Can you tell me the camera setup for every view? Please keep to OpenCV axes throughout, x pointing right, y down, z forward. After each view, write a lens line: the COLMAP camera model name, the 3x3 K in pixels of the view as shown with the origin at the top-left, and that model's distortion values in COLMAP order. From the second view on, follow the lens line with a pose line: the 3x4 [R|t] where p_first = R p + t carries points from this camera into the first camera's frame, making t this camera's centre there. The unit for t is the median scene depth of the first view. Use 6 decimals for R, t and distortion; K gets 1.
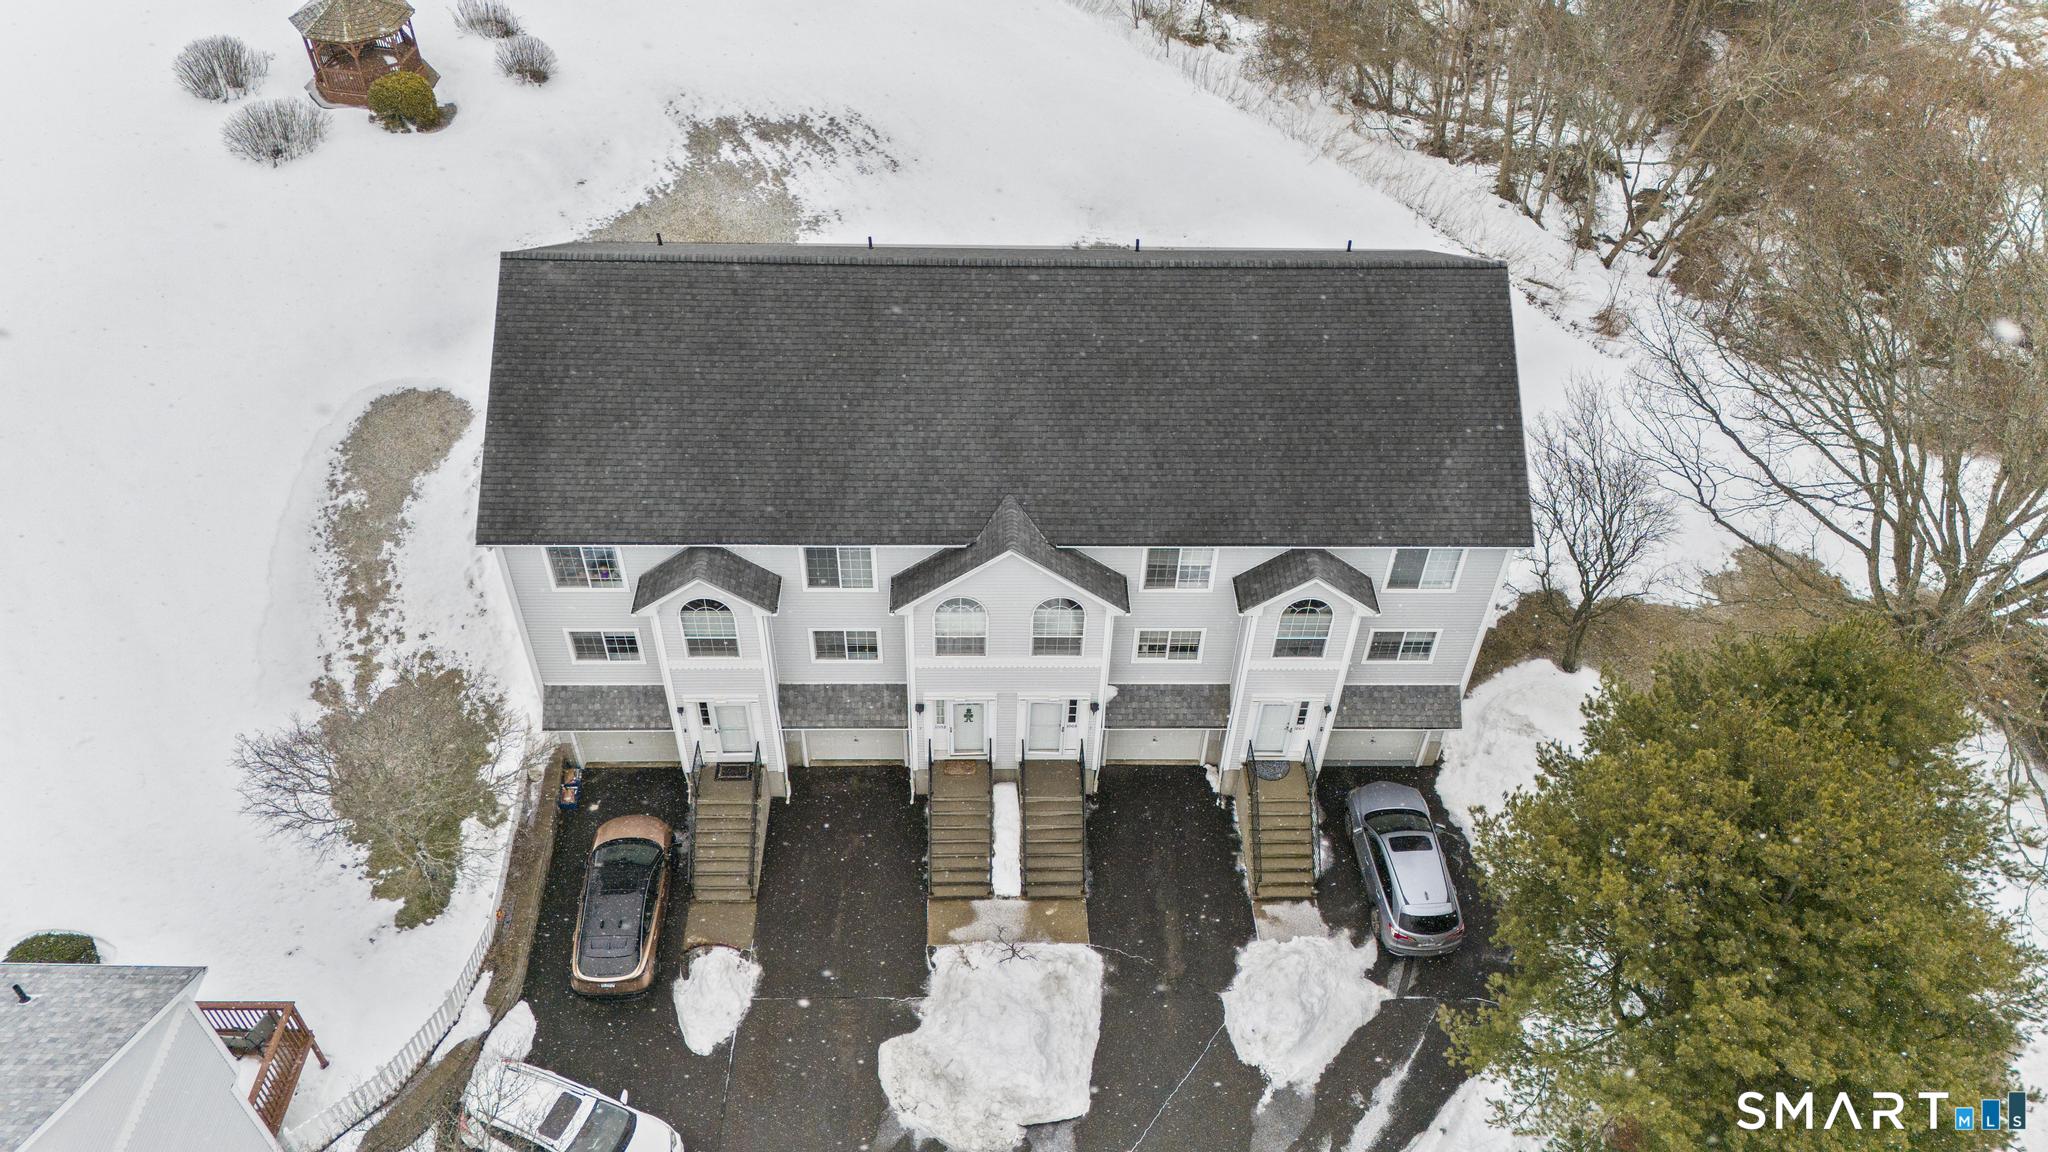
lens RADIAL K [[1470.1, 0, 1024.0], [0, 1470.1, 576.0], [0, 0, 1]] dist [0.043528, -0.003283]
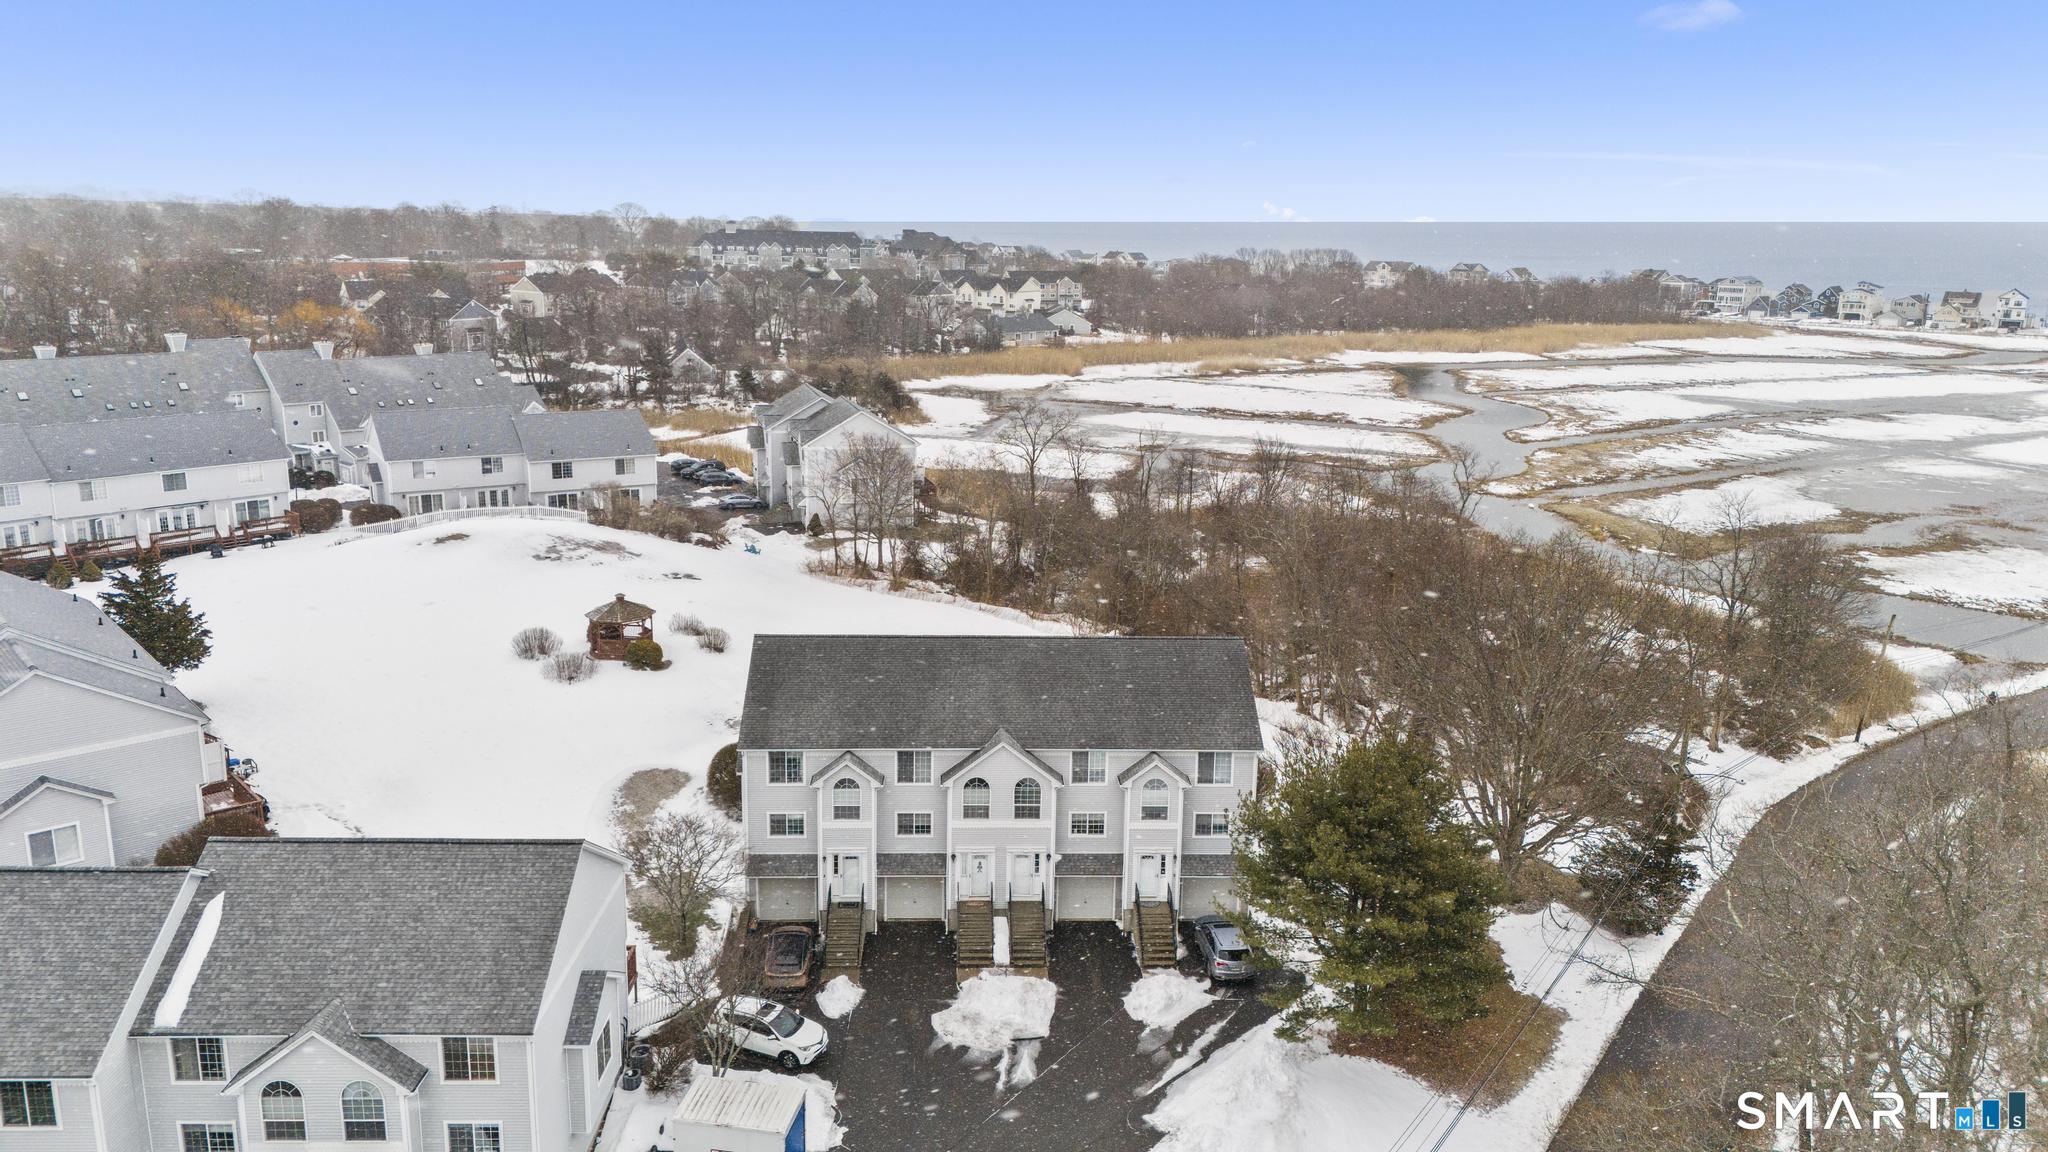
lens RADIAL K [[1417.6, 0, 1024.0], [0, 1417.6, 576.0], [0, 0, 1]] dist [0.043033, -0.004763]
pose [[0.999794, -0.011275, 0.016890, -0.008745], [0.018347, 0.858008, -0.513308, 0.699904], [-0.008704, 0.513512, 0.858038, -0.708340]]
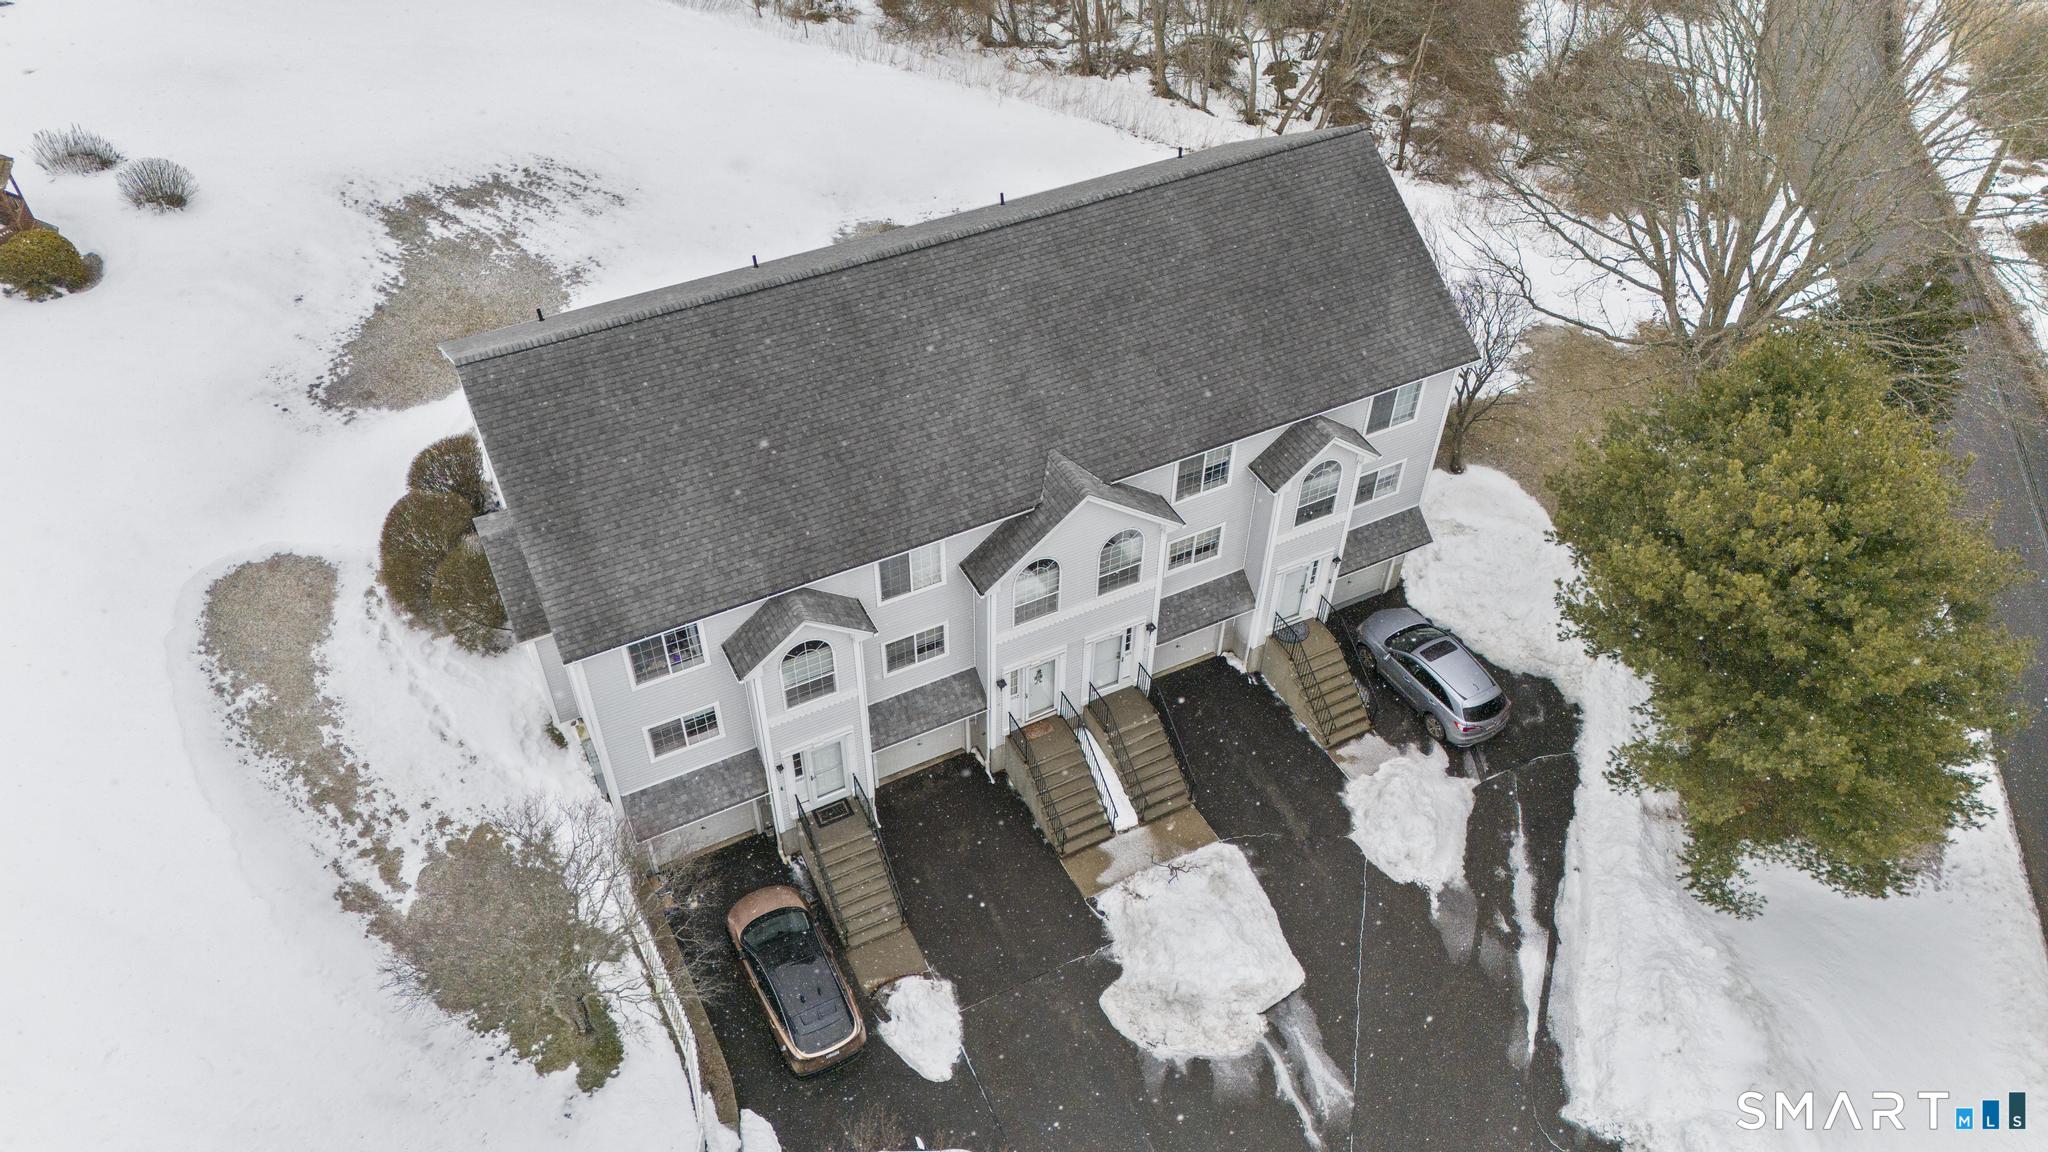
lens RADIAL K [[1470.1, 0, 1024.0], [0, 1470.1, 576.0], [0, 0, 1]] dist [0.043528, -0.003283]
pose [[0.903900, -0.314654, 0.289756, -0.324392], [0.311455, 0.948466, 0.058373, -0.034320], [-0.293191, 0.037483, 0.955319, 0.027371]]
